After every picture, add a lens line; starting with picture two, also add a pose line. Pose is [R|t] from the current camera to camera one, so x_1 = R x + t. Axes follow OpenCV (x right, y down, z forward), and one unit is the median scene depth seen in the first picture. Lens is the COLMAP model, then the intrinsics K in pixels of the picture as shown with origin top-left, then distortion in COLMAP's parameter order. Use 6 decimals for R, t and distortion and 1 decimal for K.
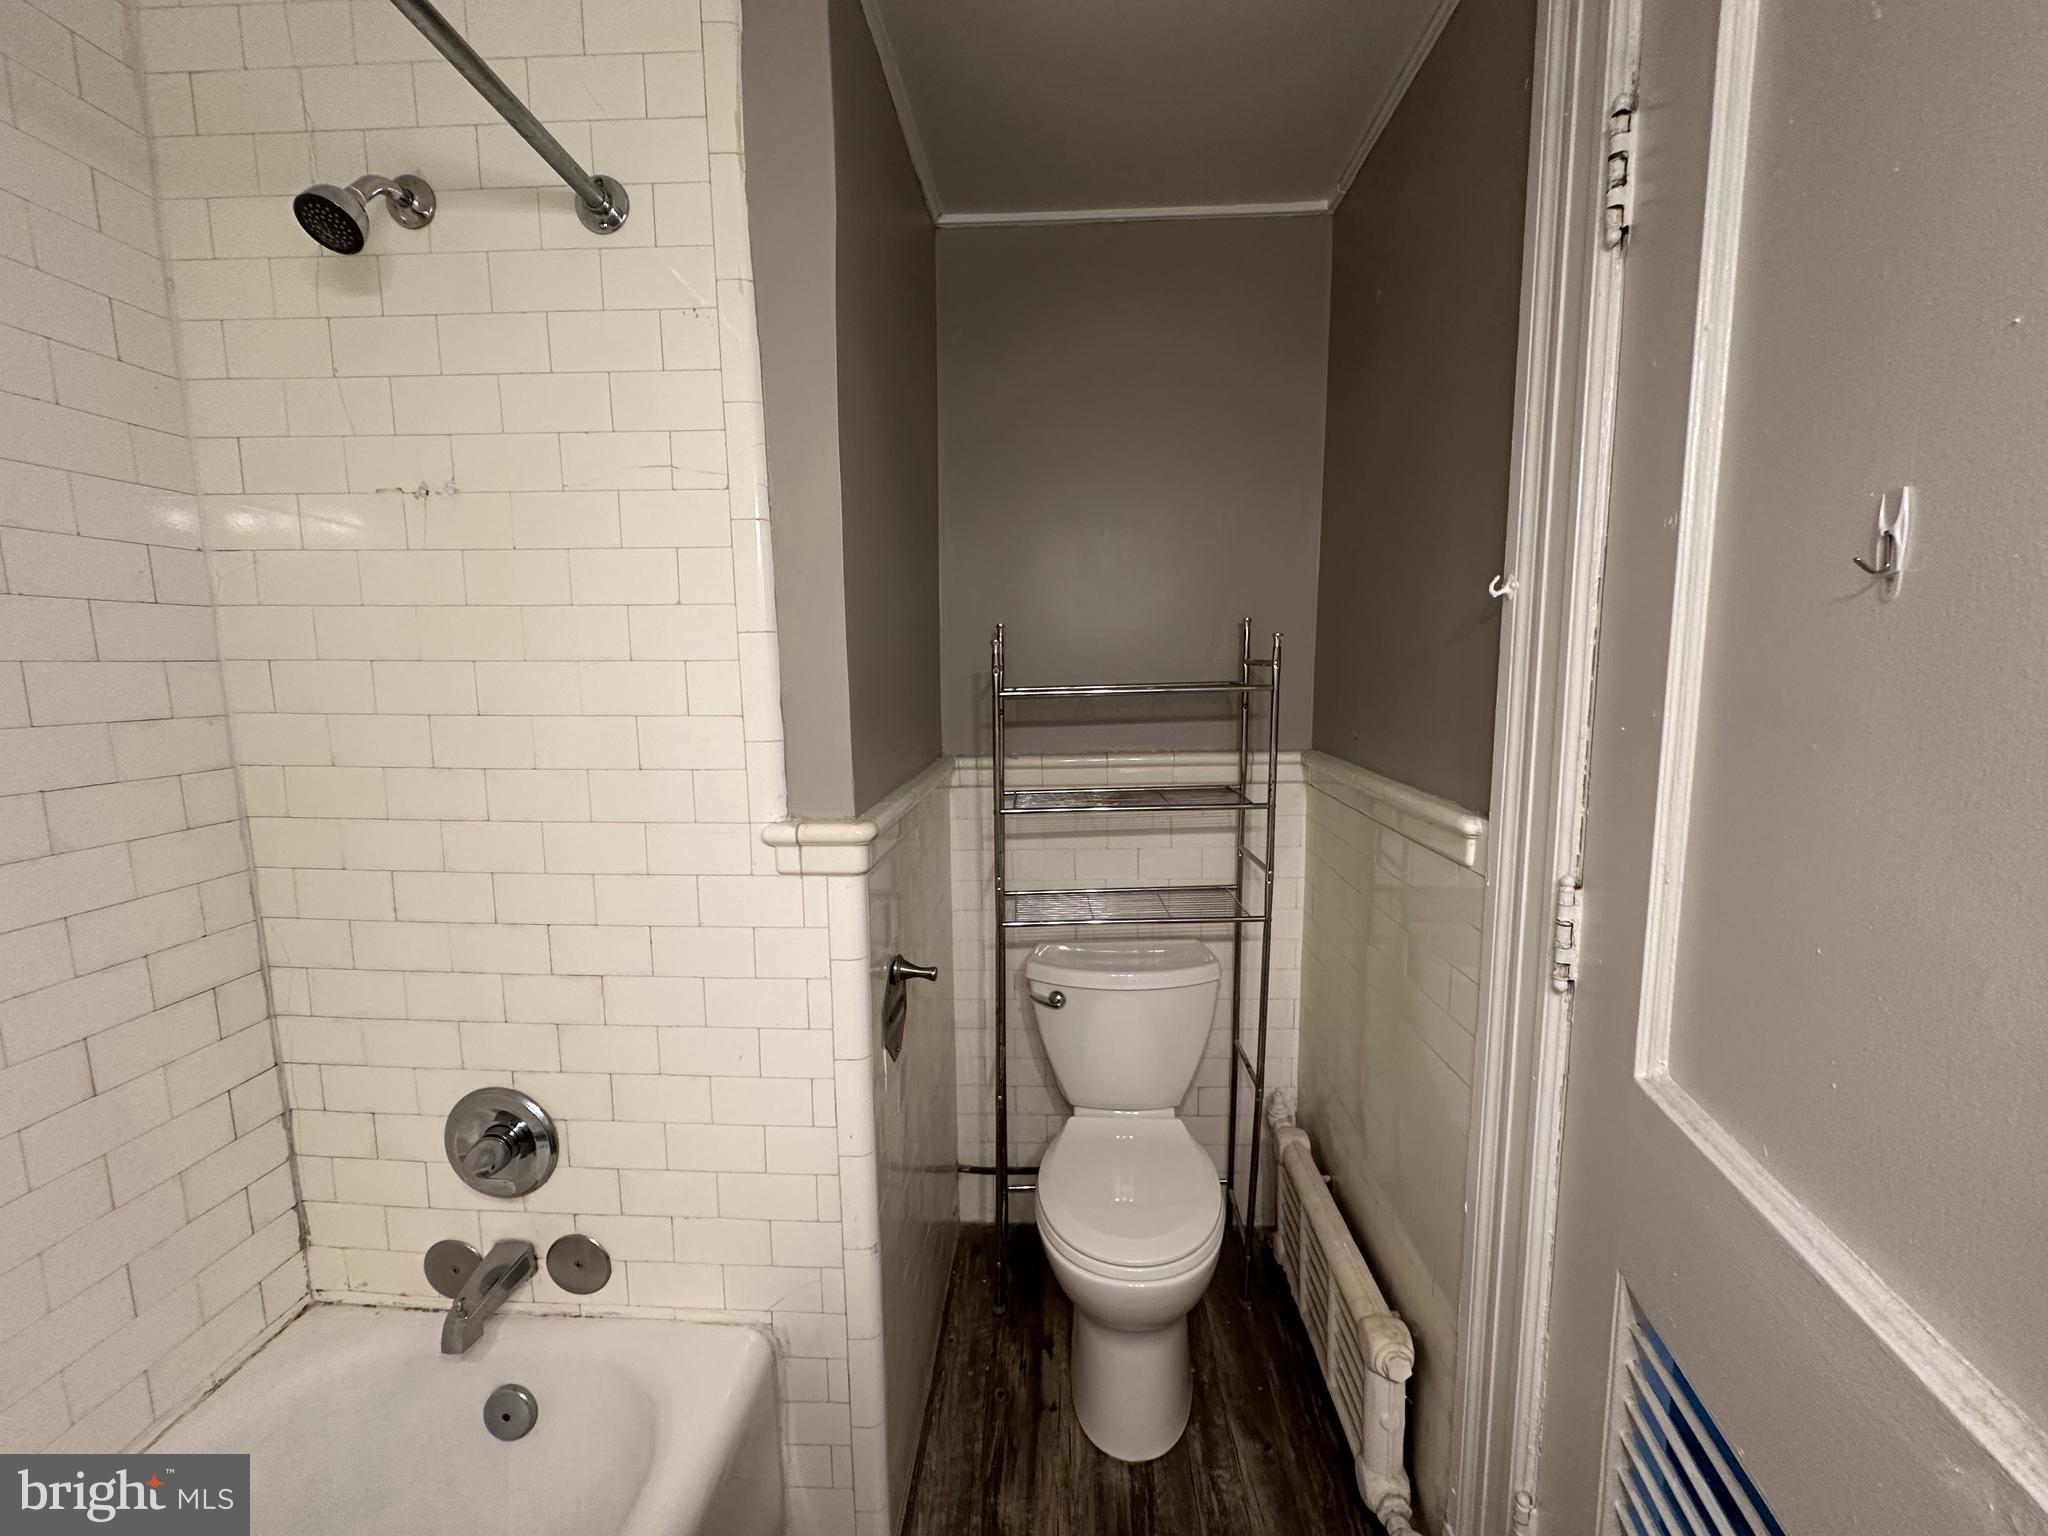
lens RADIAL K [[814.6, 0, 1030.4], [0, 814.6, 767.3], [0, 0, 1]] dist [-0.005569, 0.002015]
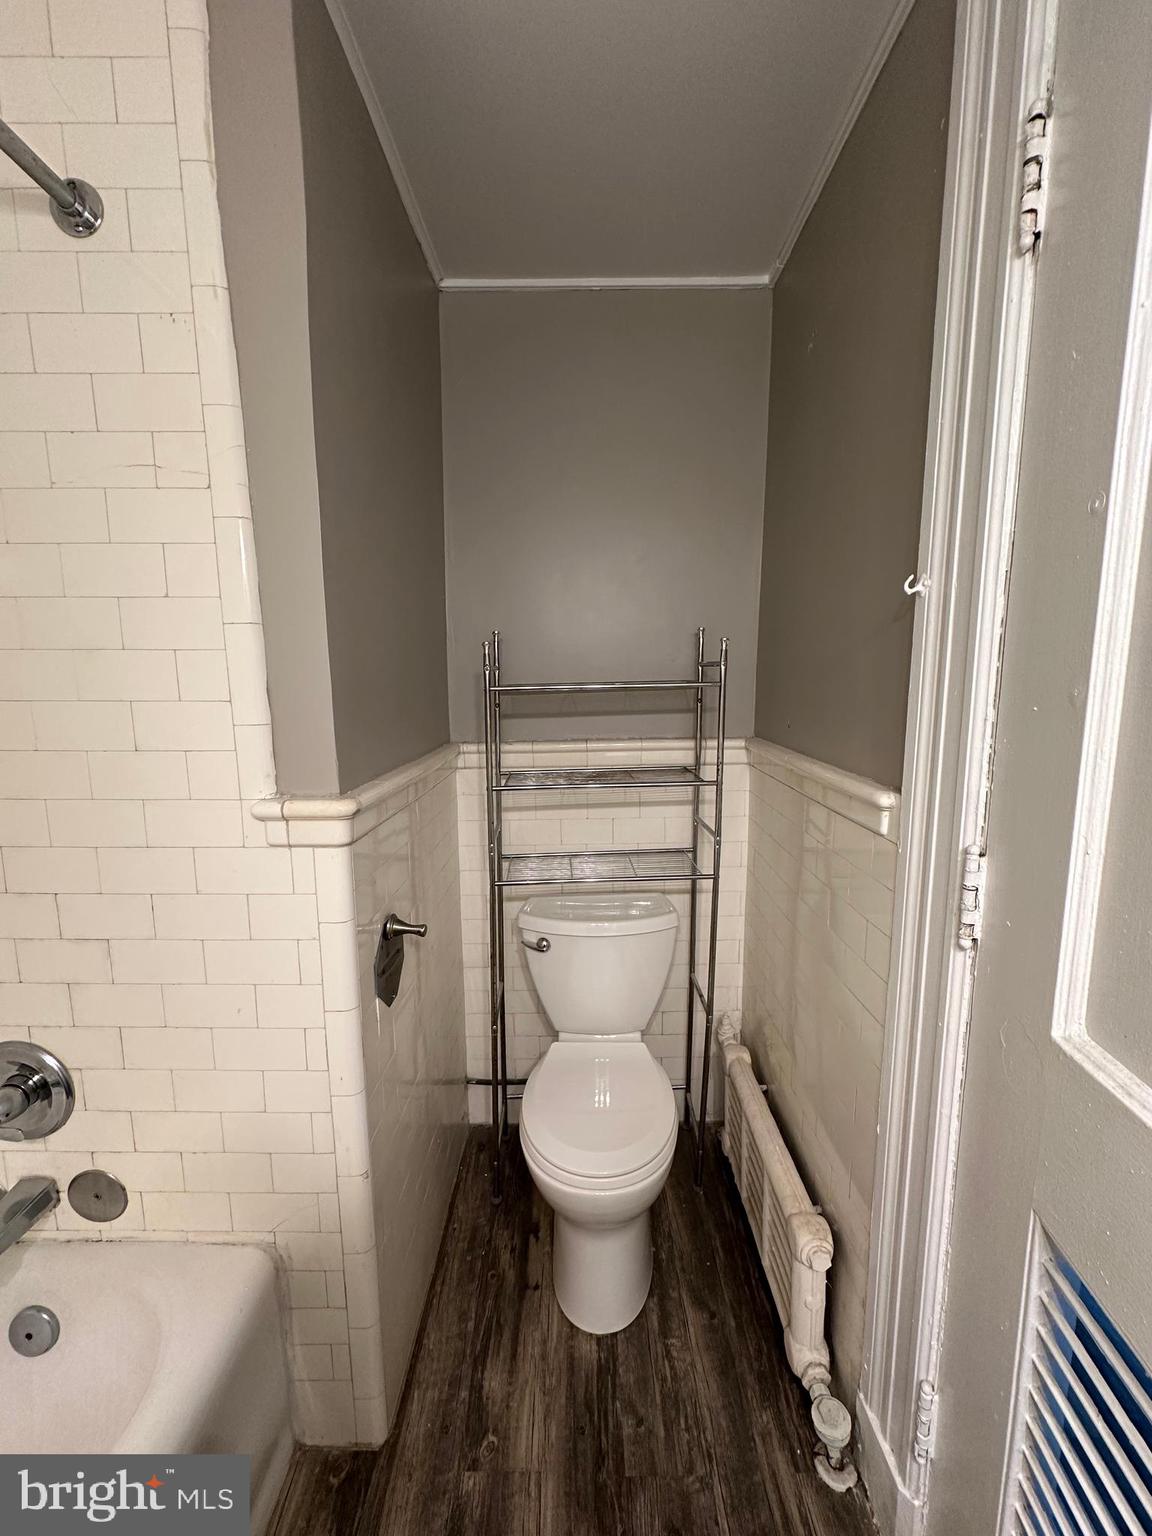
lens RADIAL K [[611.0, 0, 579.0], [0, 611.0, 766.7], [0, 0, 1]] dist [-0.005569, 0.002015]
pose [[0.999065, -0.001672, 0.043202, 0.067460], [0.000879, 0.999831, 0.018365, 0.008674], [-0.043225, -0.018310, 0.998898, 0.147410]]
